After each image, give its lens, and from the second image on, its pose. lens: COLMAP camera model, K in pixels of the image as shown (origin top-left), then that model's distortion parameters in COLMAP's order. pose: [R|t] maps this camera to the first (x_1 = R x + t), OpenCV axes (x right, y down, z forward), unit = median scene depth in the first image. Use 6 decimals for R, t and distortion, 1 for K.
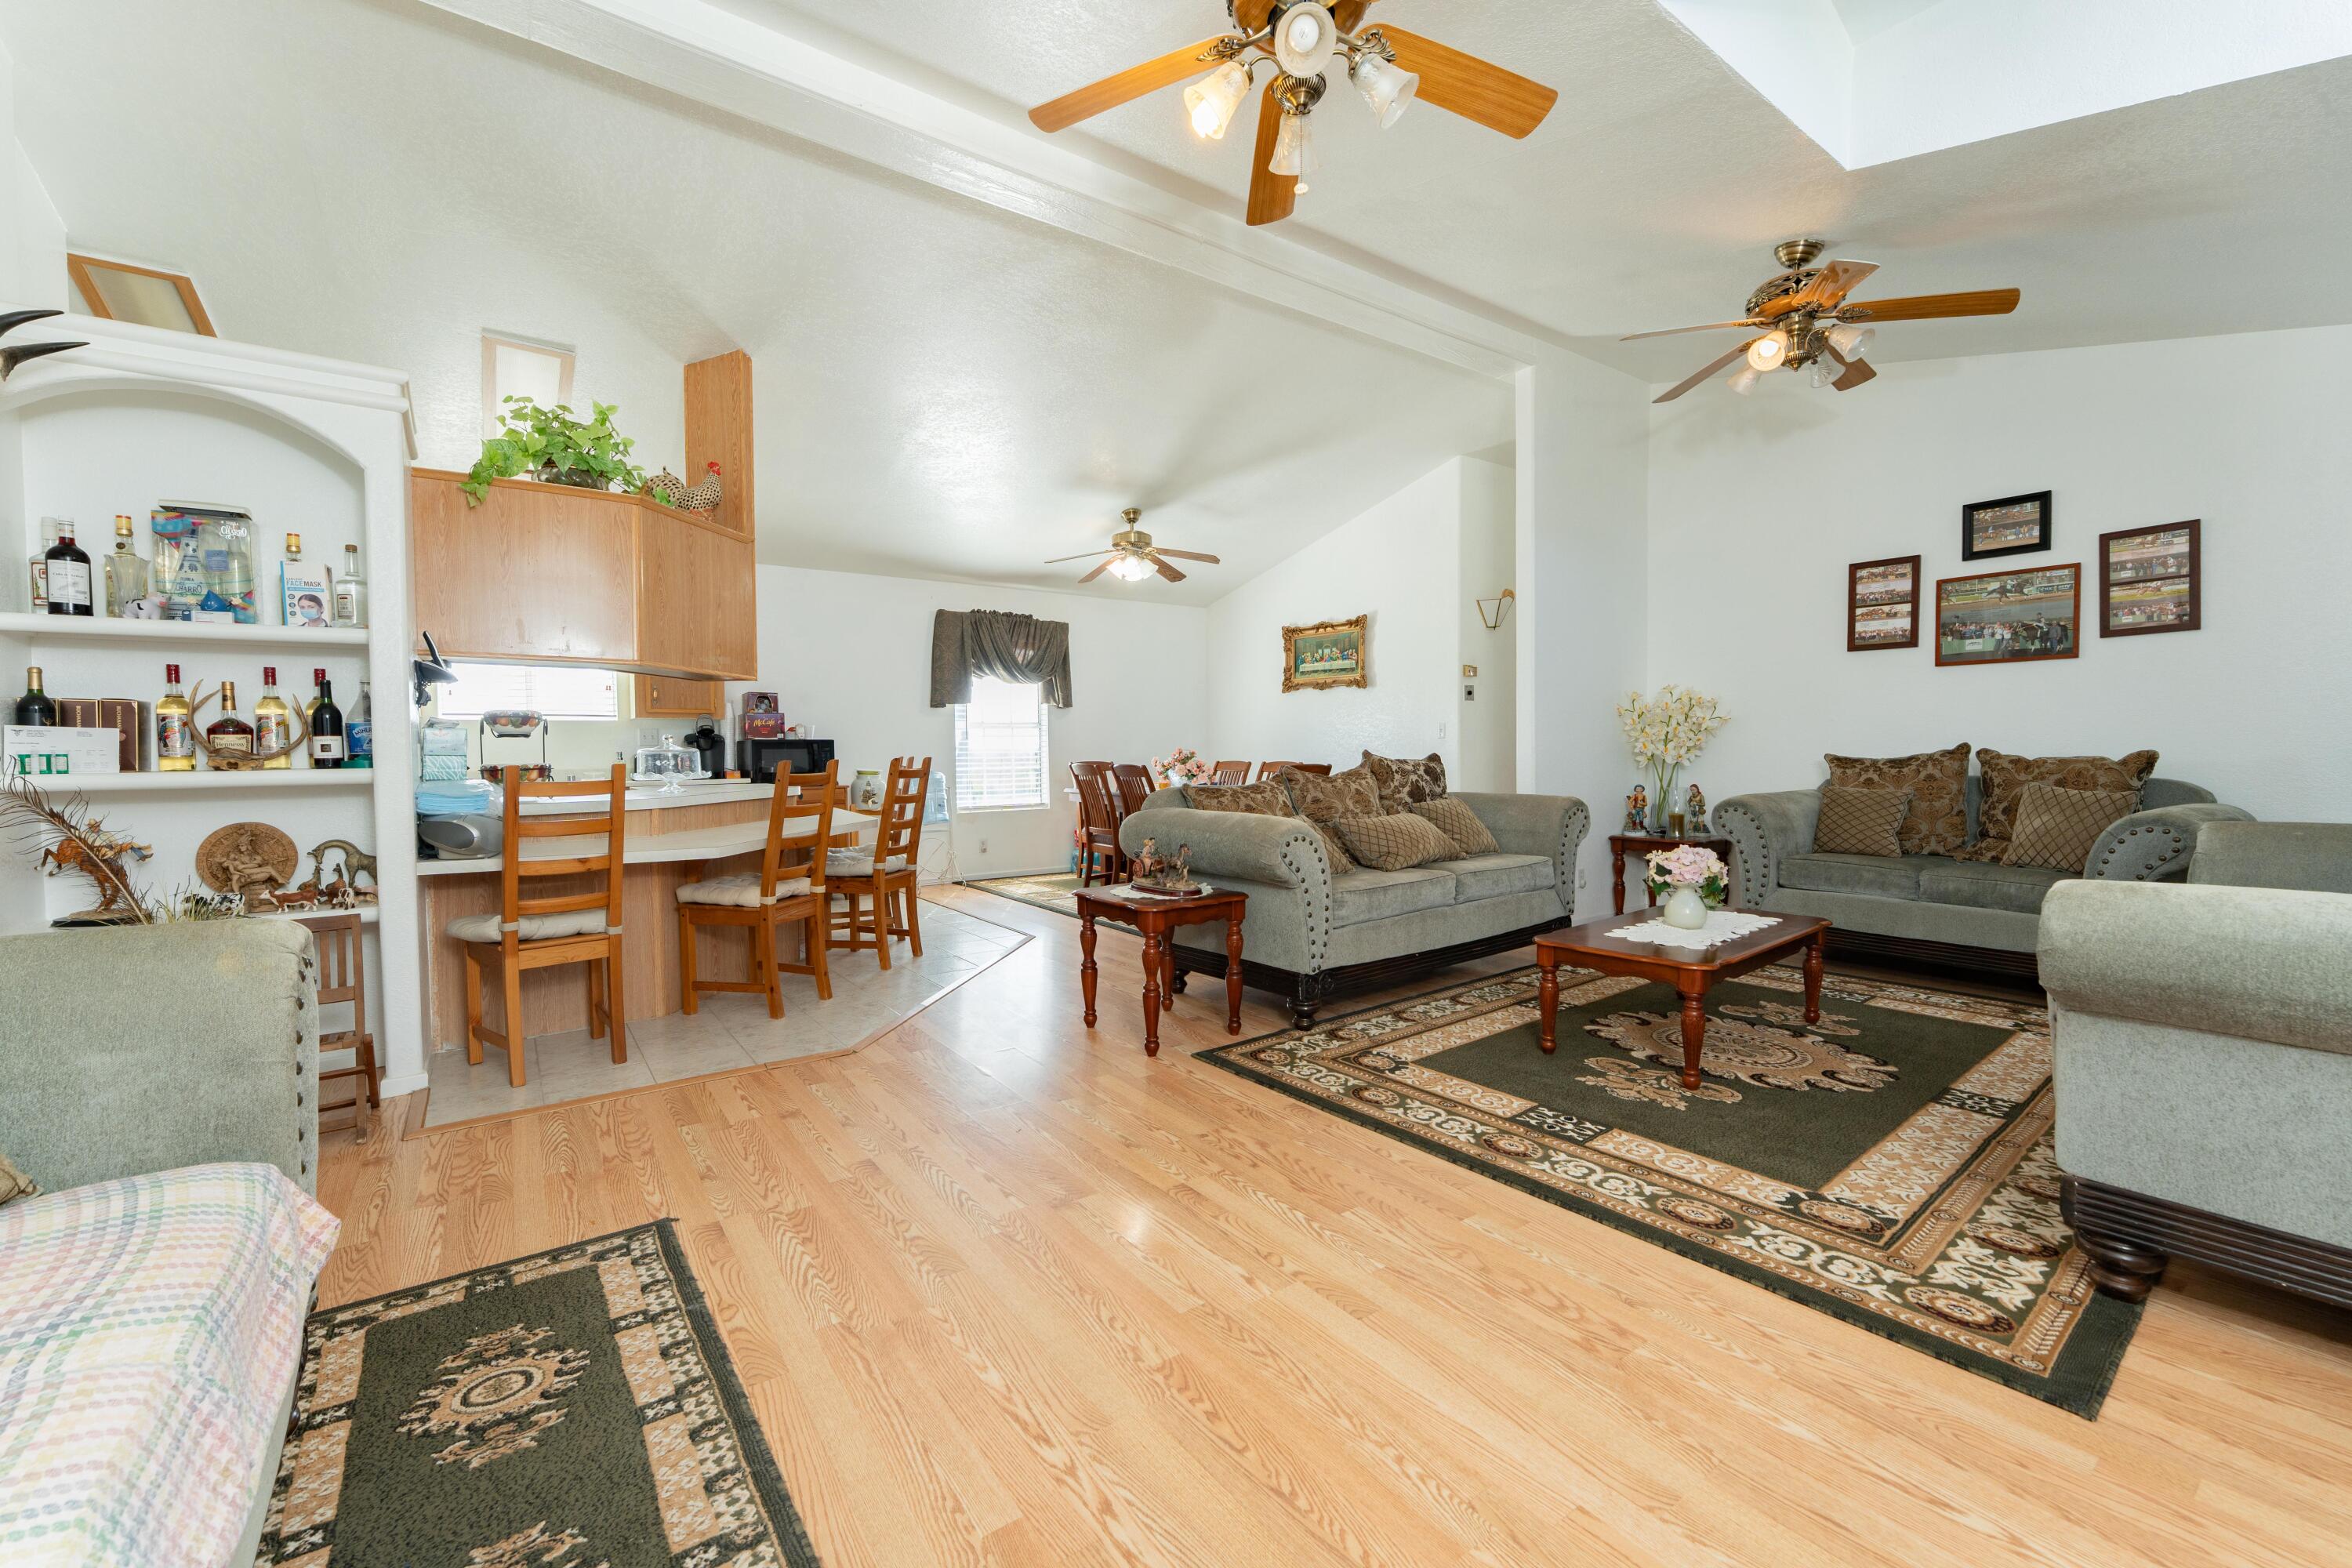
lens RADIAL K [[944.5, 0, 1176.3], [0, 944.5, 776.2], [0, 0, 1]] dist [0.004435, 0.000330]
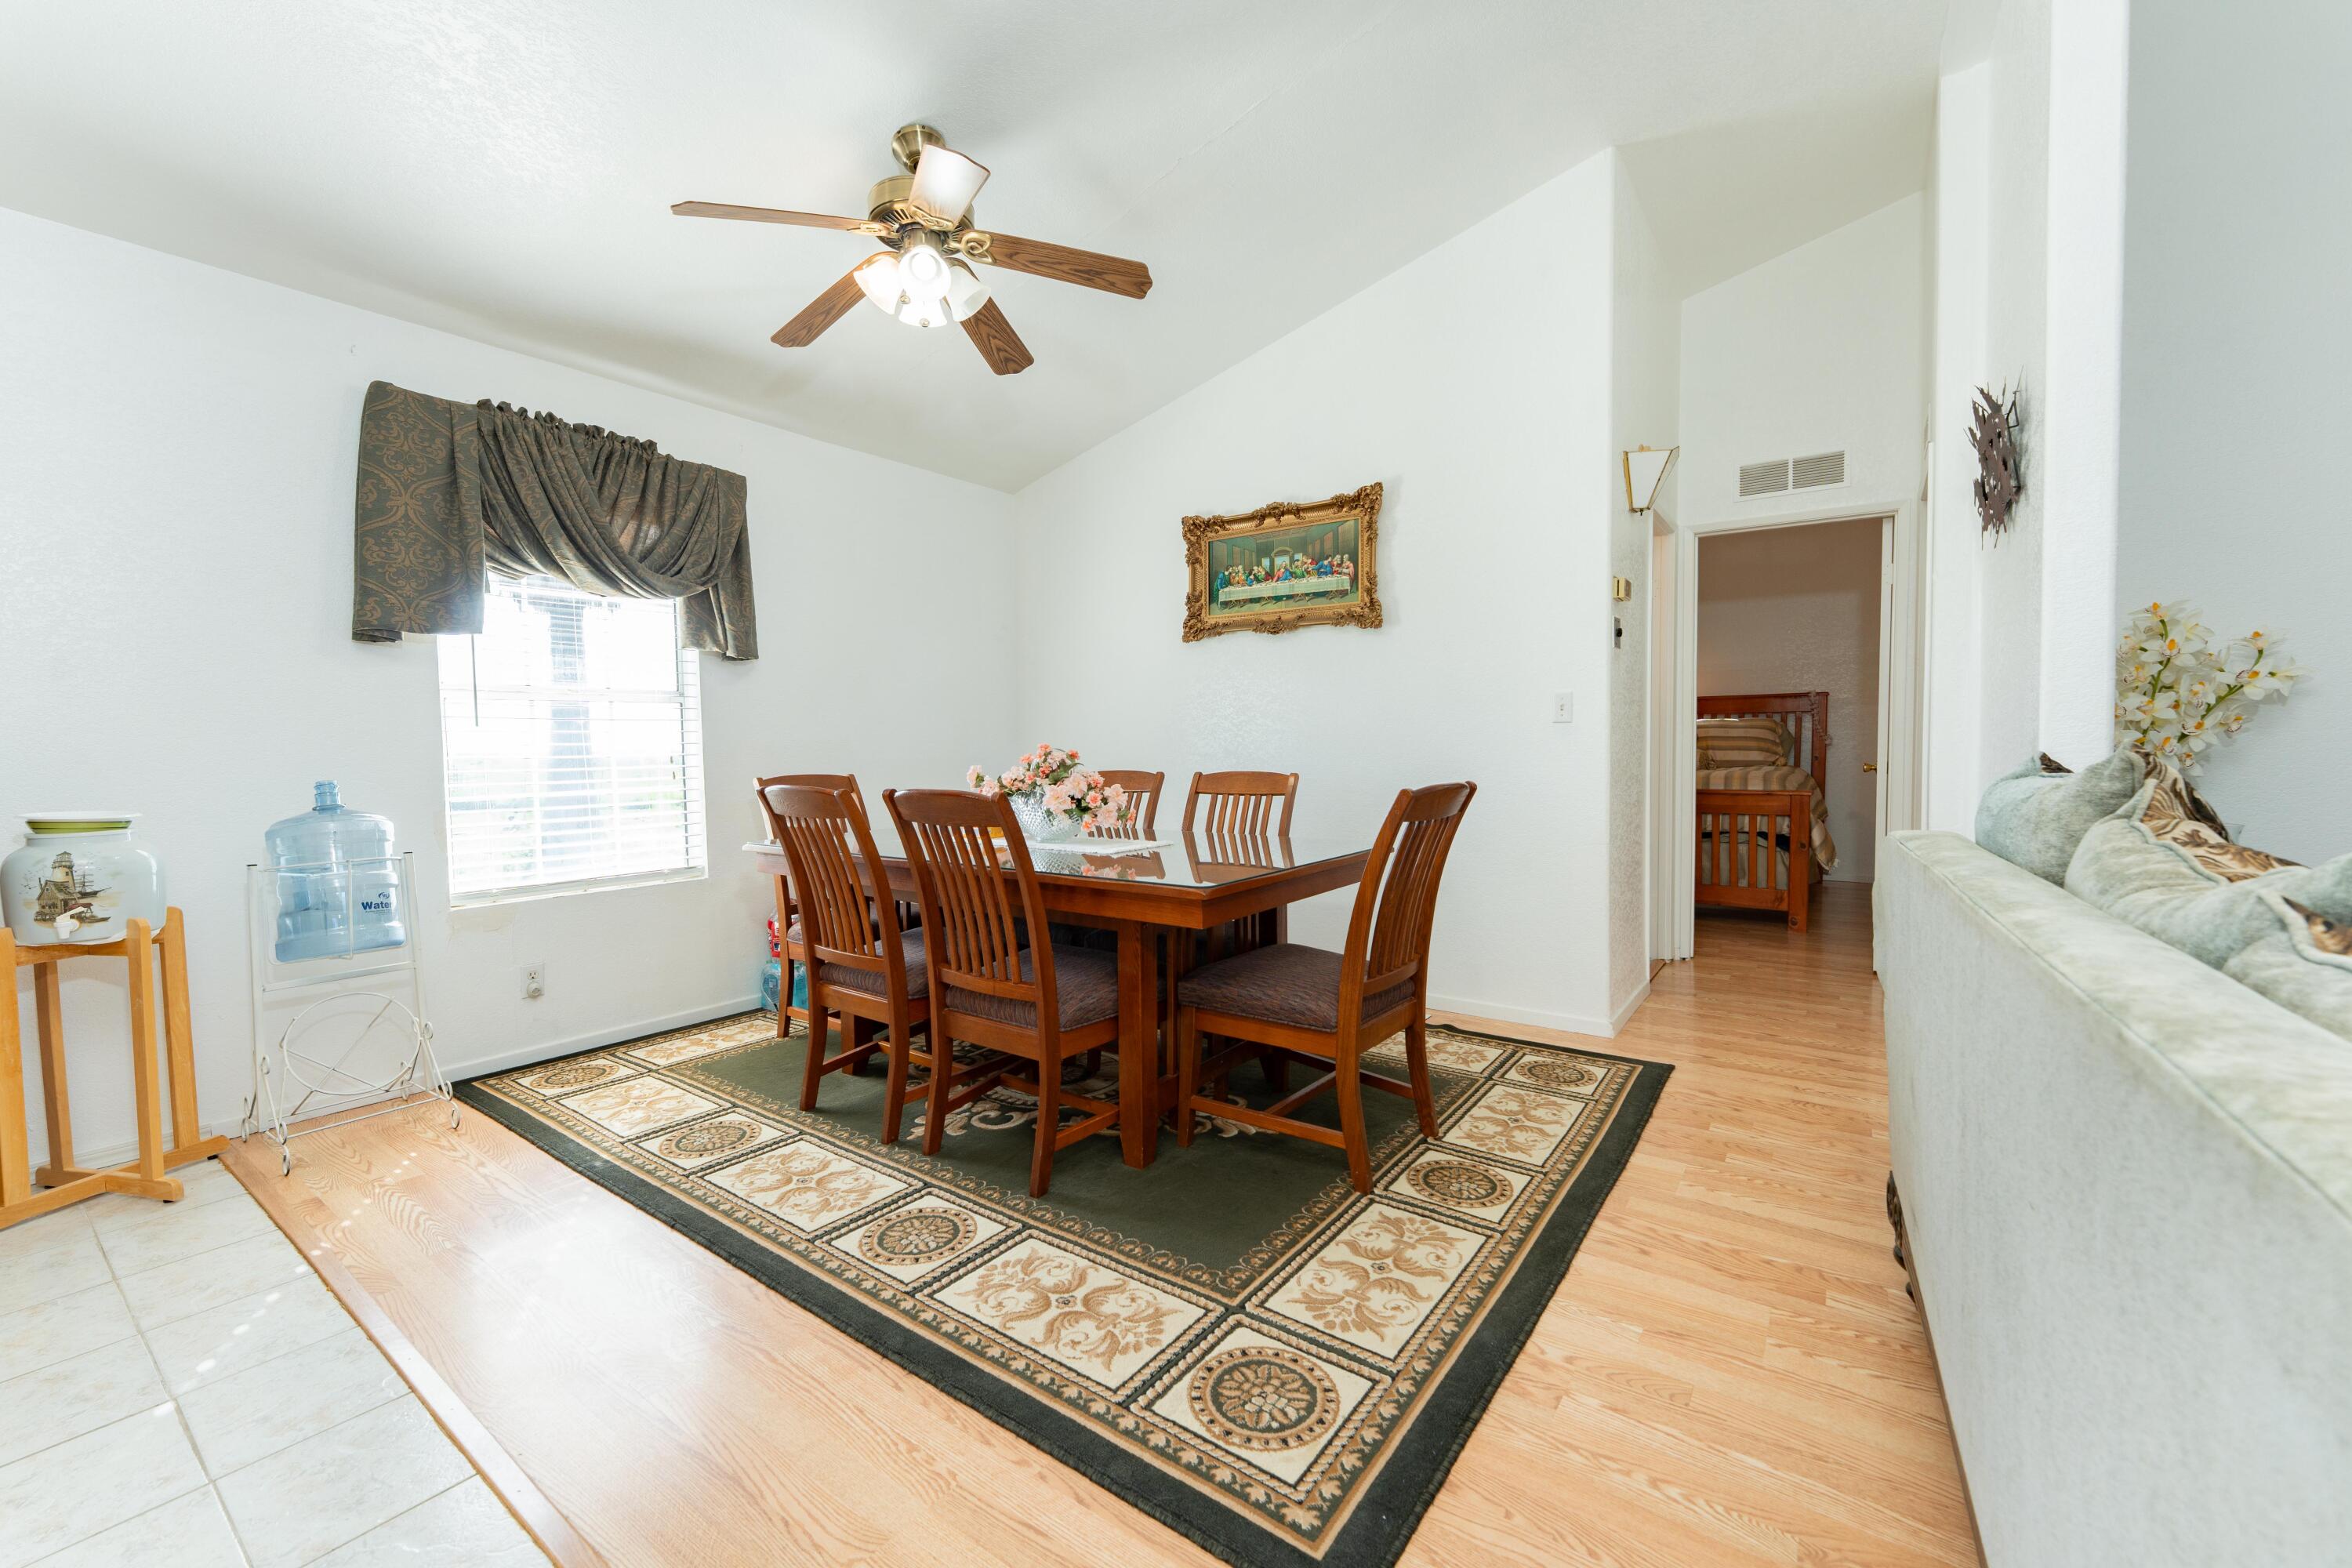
lens RADIAL K [[944.5, 0, 1179.4], [0, 944.5, 788.7], [0, 0, 1]] dist [0.004435, 0.000330]
pose [[0.948835, -0.016911, 0.315318, -0.064397], [0.013855, 0.999833, 0.011932, -0.012037], [-0.315467, -0.006953, 0.948911, 0.519165]]
